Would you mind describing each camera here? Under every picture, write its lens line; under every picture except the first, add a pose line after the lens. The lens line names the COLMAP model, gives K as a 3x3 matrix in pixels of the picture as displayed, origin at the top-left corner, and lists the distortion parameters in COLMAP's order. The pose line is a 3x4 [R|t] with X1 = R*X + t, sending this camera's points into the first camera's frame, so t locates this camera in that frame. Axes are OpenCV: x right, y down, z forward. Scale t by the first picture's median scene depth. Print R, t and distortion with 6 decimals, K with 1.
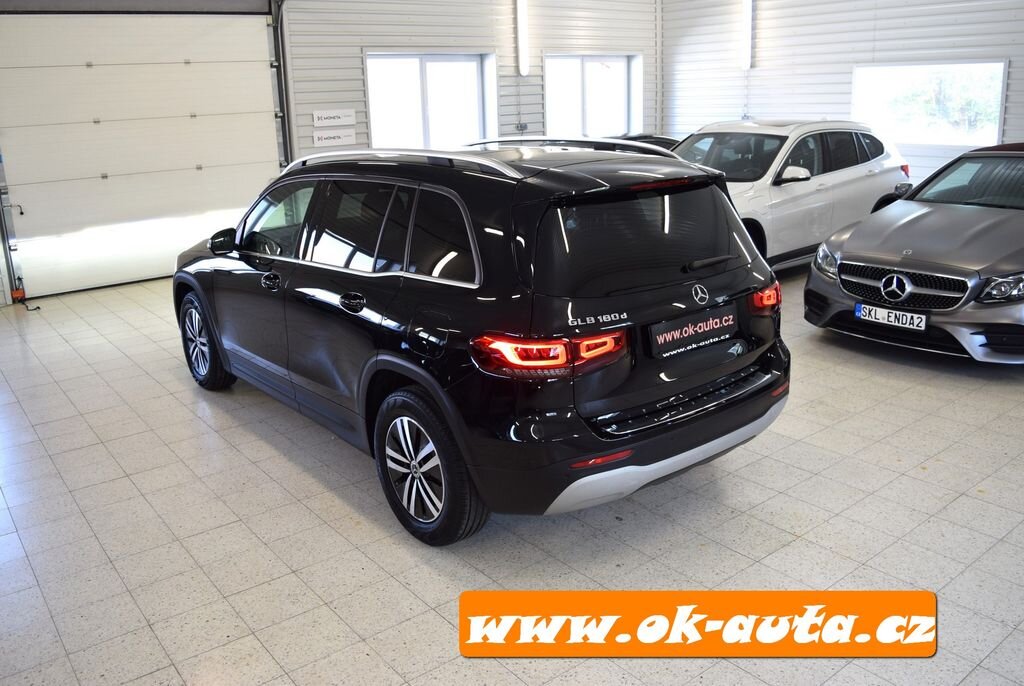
lens RADIAL K [[843.9, 0, 490.8], [0, 843.9, 329.7], [0, 0, 1]] dist [-0.090907, 0.001060]
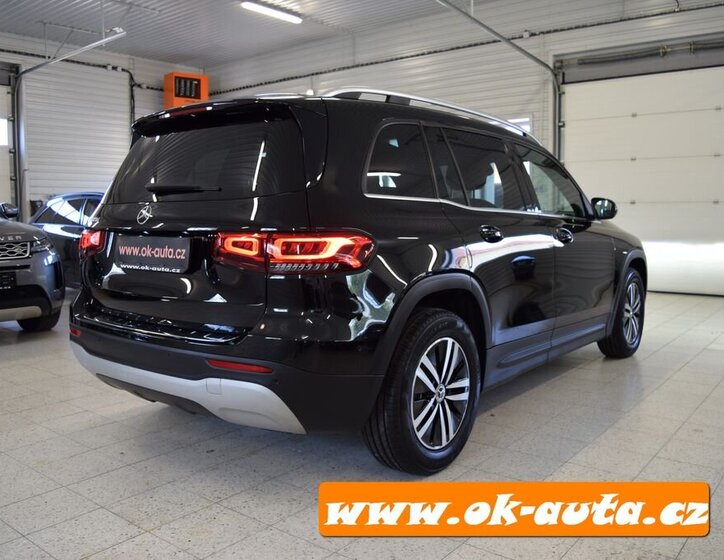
lens RADIAL K [[655.8, 0, 362.0], [0, 655.8, 280.0], [0, 0, 1]] dist [-0.084408, 0.006195]
pose [[0.246524, 0.131205, -0.960214, 0.926444], [-0.258337, 0.963840, 0.065375, -0.073753], [0.934071, 0.231943, 0.271505, 0.908562]]
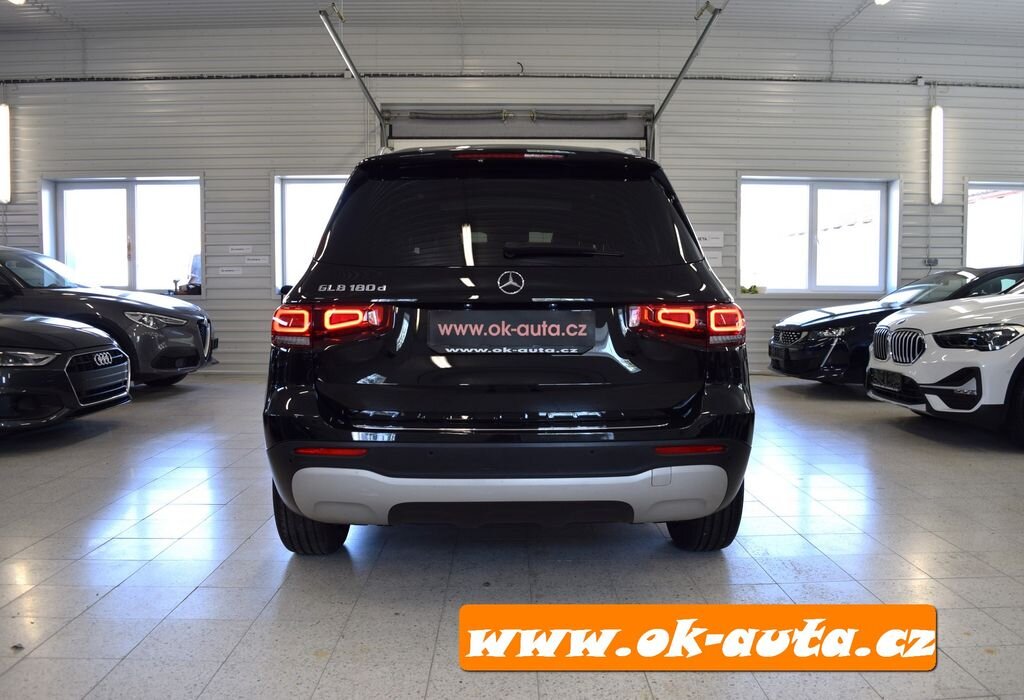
lens RADIAL K [[827.7, 0, 523.6], [0, 827.7, 350.2], [0, 0, 1]] dist [-0.088977, 0.016615]
pose [[0.809177, 0.079046, -0.582224, 0.619444], [-0.184463, 0.974986, -0.123997, 0.098519], [0.557859, 0.207734, 0.803517, 0.342767]]
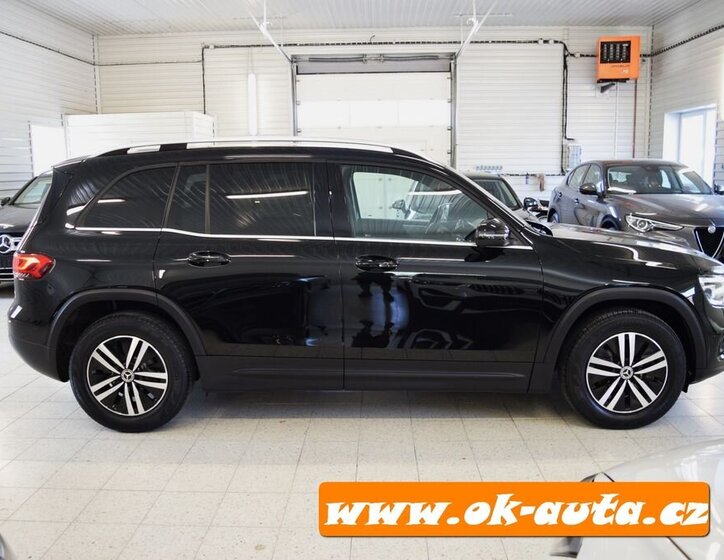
lens RADIAL K [[668.8, 0, 362.0], [0, 668.8, 280.0], [0, 0, 1]] dist [-0.080988, -0.009829]
pose [[-0.624508, 0.171455, -0.761967, 0.777120], [-0.170533, 0.922132, 0.347263, -0.456702], [0.762174, 0.346808, -0.546640, 1.958846]]
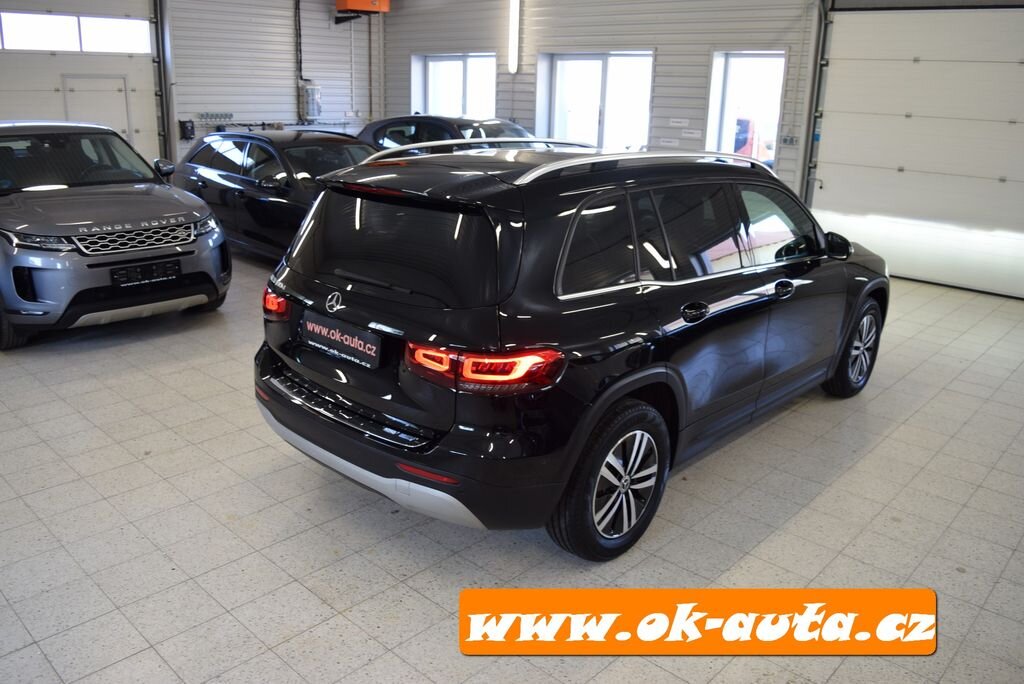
lens RADIAL K [[802.4, 0, 512.0], [0, 802.4, 342.0], [0, 0, 1]] dist [-0.087723, 0.012977]
pose [[0.168761, 0.332442, -0.927902, 1.015126], [-0.294010, 0.915526, 0.274535, -0.276078], [0.940786, 0.226482, 0.252246, 0.839711]]
